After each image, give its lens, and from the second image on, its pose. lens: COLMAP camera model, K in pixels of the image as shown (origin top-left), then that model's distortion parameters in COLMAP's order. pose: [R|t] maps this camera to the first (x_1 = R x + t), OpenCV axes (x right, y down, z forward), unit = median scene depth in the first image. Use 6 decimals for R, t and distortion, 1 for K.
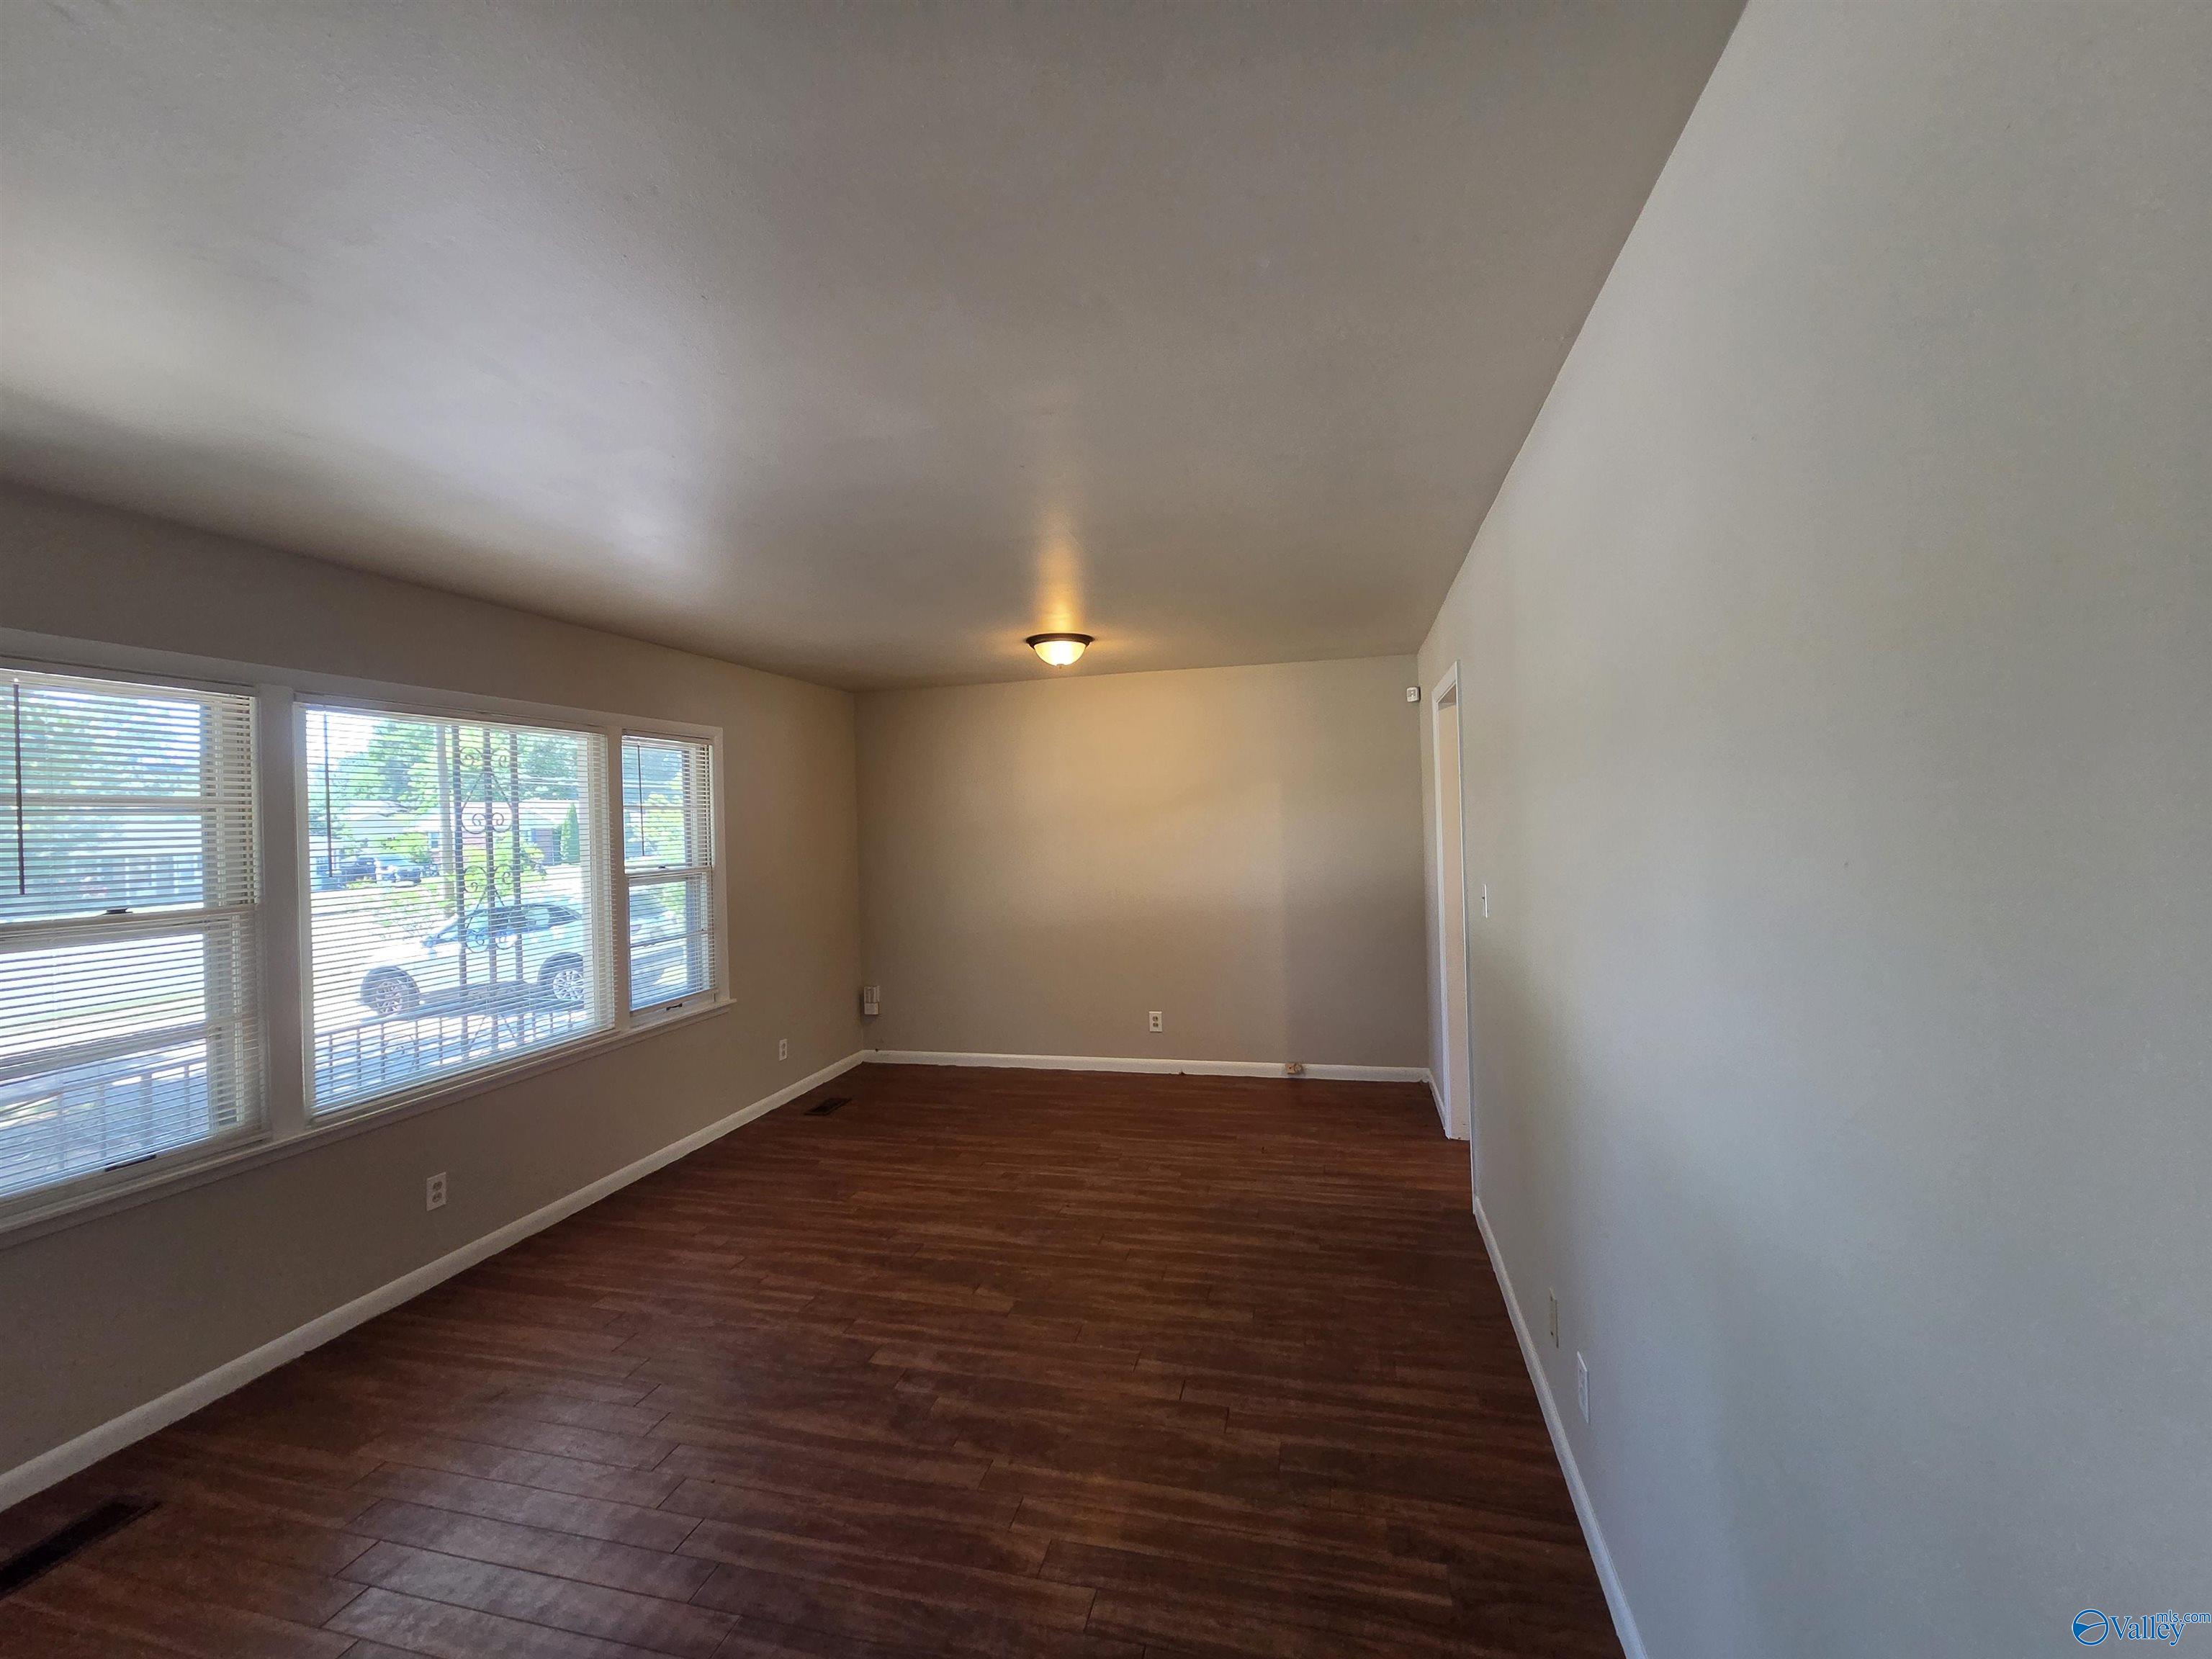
lens RADIAL K [[902.9, 0, 1104.2], [0, 902.9, 826.4], [0, 0, 1]] dist [-0.001460, -0.000050]
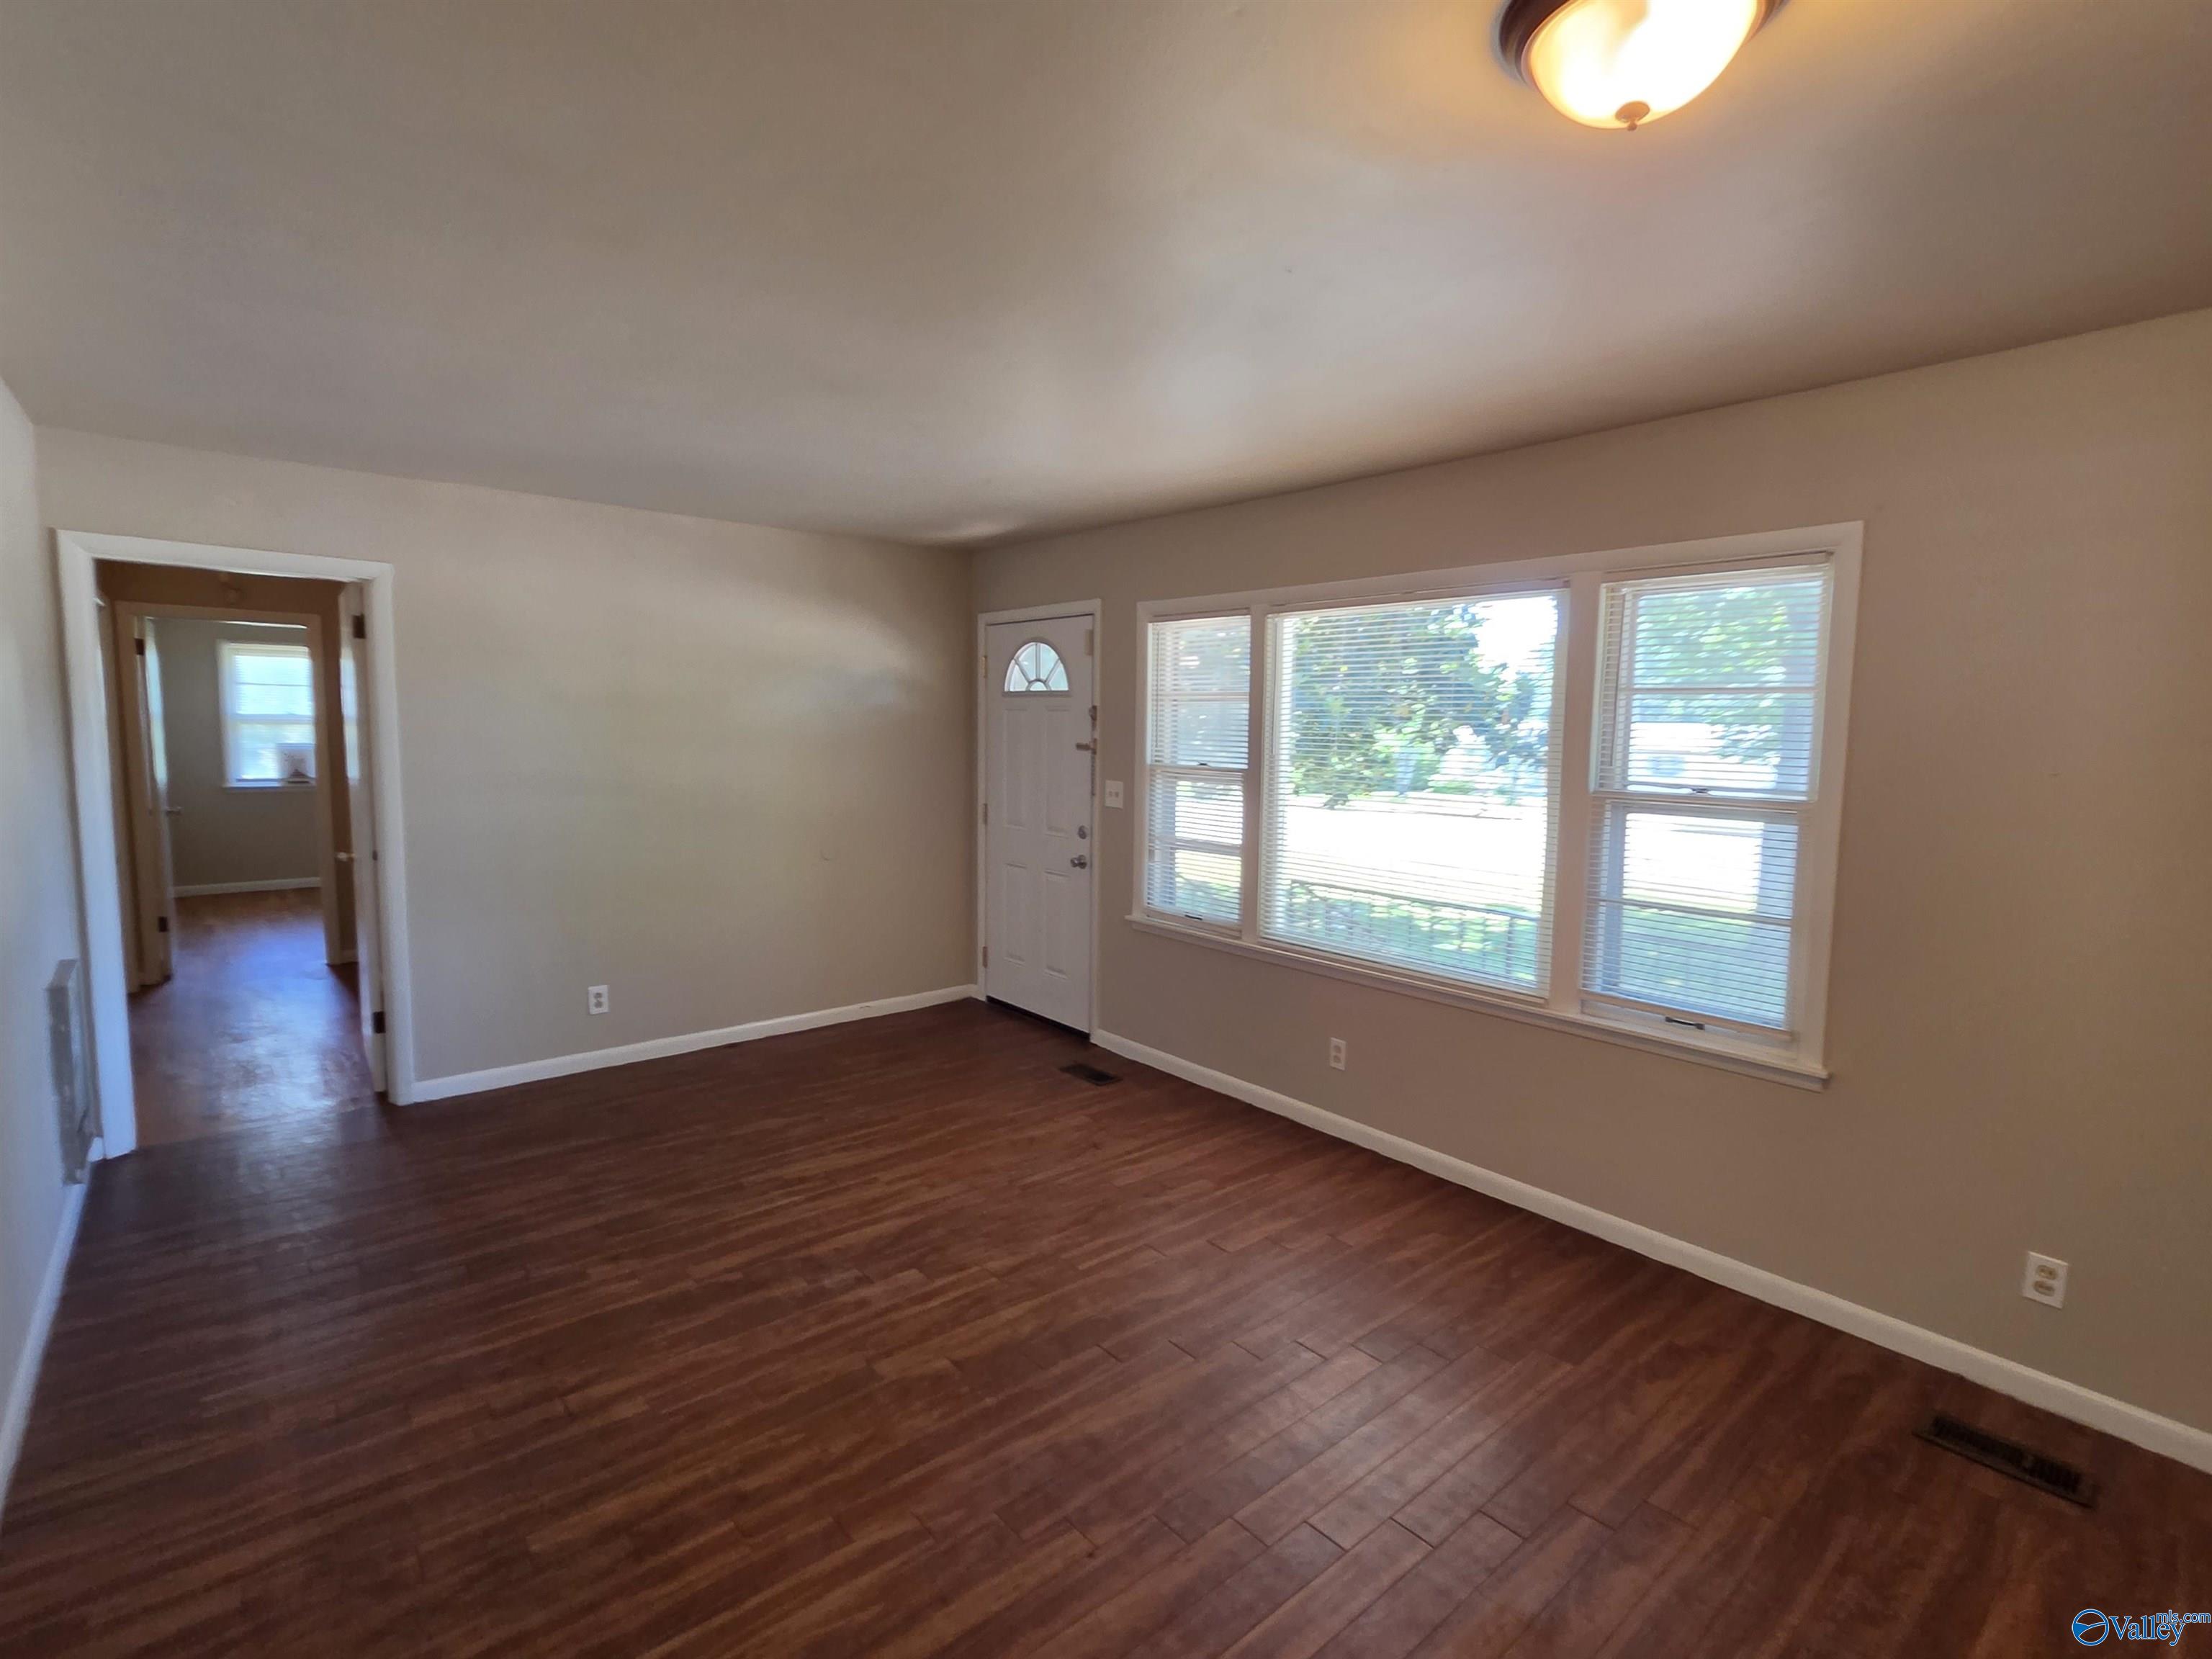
lens RADIAL K [[1045.8, 0, 1117.9], [0, 1045.8, 822.2], [0, 0, 1]] dist [0.001575, -0.000829]
pose [[-0.571286, 0.097245, -0.814970, 0.449129], [-0.004291, 0.992589, 0.121448, -0.024450], [0.820740, 0.072878, -0.566635, 1.633121]]
